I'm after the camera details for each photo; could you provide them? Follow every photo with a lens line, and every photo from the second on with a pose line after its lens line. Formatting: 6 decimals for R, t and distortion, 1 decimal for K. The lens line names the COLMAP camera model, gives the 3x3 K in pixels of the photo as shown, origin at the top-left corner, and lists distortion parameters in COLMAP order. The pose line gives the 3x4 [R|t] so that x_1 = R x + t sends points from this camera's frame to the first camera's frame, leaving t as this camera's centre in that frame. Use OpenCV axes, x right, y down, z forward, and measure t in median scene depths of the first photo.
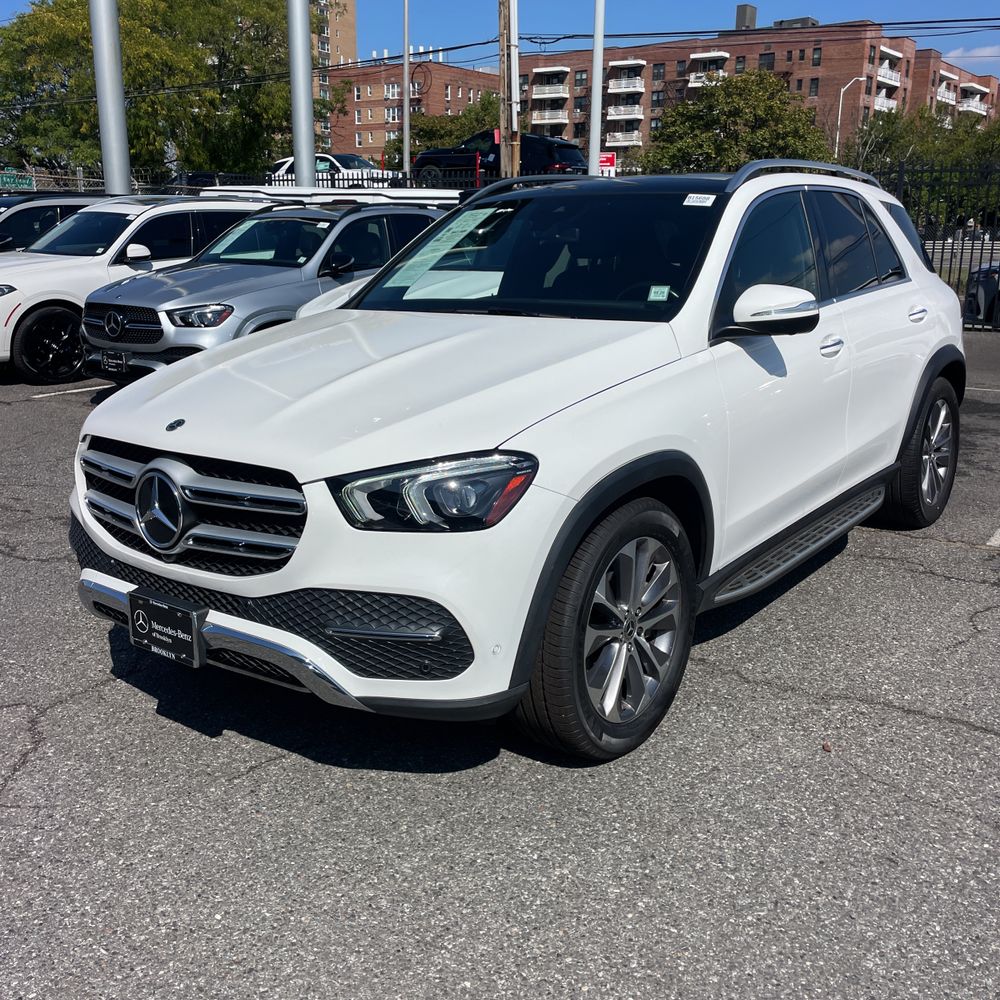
lens RADIAL K [[1005.2, 0, 492.6], [0, 1005.2, 491.2], [0, 0, 1]] dist [0.099802, -0.130529]
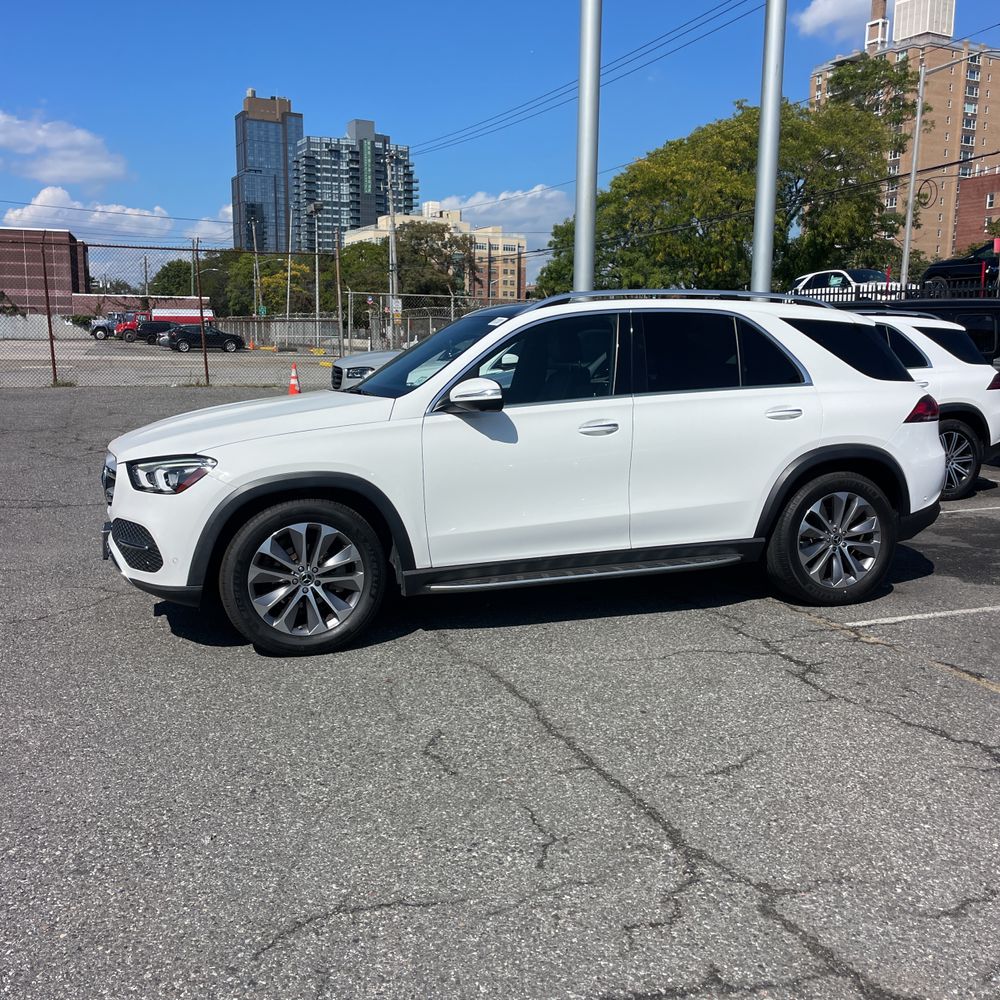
lens RADIAL K [[1005.2, 0, 492.6], [0, 1005.2, 491.2], [0, 0, 1]] dist [0.099802, -0.130529]
pose [[0.831487, 0.082718, -0.549351, 0.723362], [-0.140406, 0.988040, -0.063743, 0.032950], [0.537508, 0.130134, 0.833157, -0.123229]]
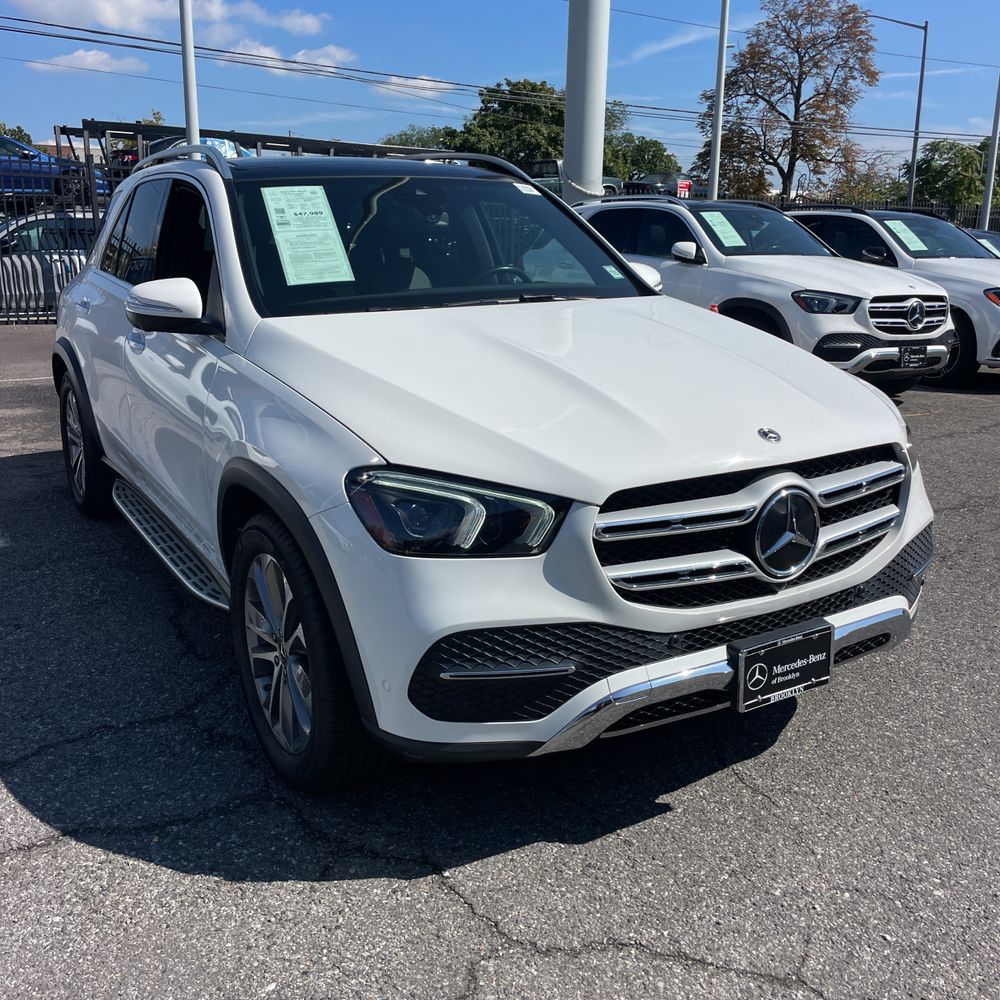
lens RADIAL K [[1005.2, 0, 492.6], [0, 1005.2, 491.2], [0, 0, 1]] dist [0.099802, -0.130529]
pose [[0.366217, -0.232159, 0.901103, -0.628513], [0.223715, 0.961941, 0.156914, -0.109749], [-0.903237, 0.144126, 0.404216, 0.458629]]
